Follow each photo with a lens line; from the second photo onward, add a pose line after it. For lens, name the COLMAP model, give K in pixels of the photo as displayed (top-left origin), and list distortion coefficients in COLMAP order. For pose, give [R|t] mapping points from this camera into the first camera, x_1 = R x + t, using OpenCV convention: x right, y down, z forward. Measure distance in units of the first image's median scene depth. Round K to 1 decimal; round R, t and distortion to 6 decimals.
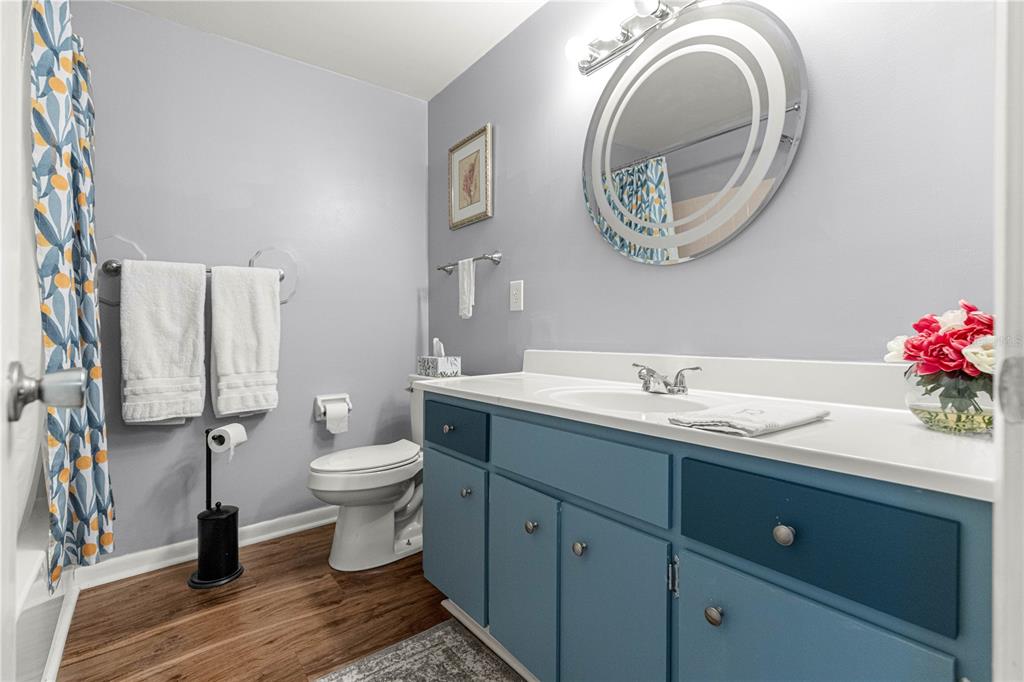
lens RADIAL K [[459.1, 0, 526.6], [0, 459.1, 334.3], [0, 0, 1]] dist [0.002196, 0.000208]
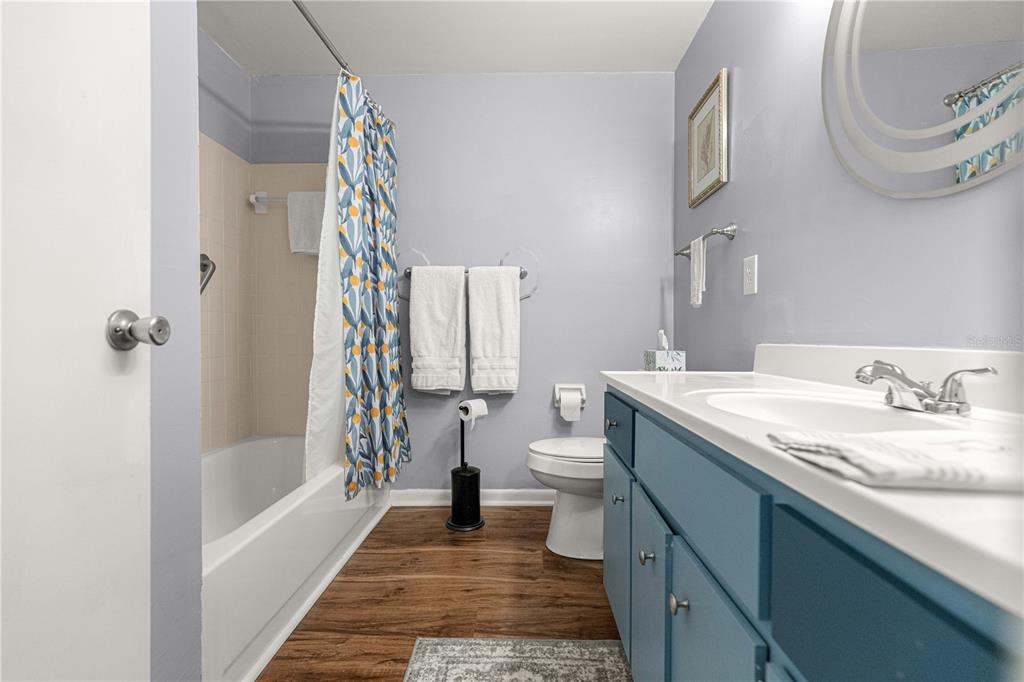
lens RADIAL K [[459.1, 0, 514.9], [0, 459.1, 338.3], [0, 0, 1]] dist [0.002196, 0.000208]
pose [[0.778080, 0.019845, -0.627851, 0.190589], [-0.018112, 0.999794, 0.009155, 0.028293], [0.627903, 0.004248, 0.778280, 0.154286]]
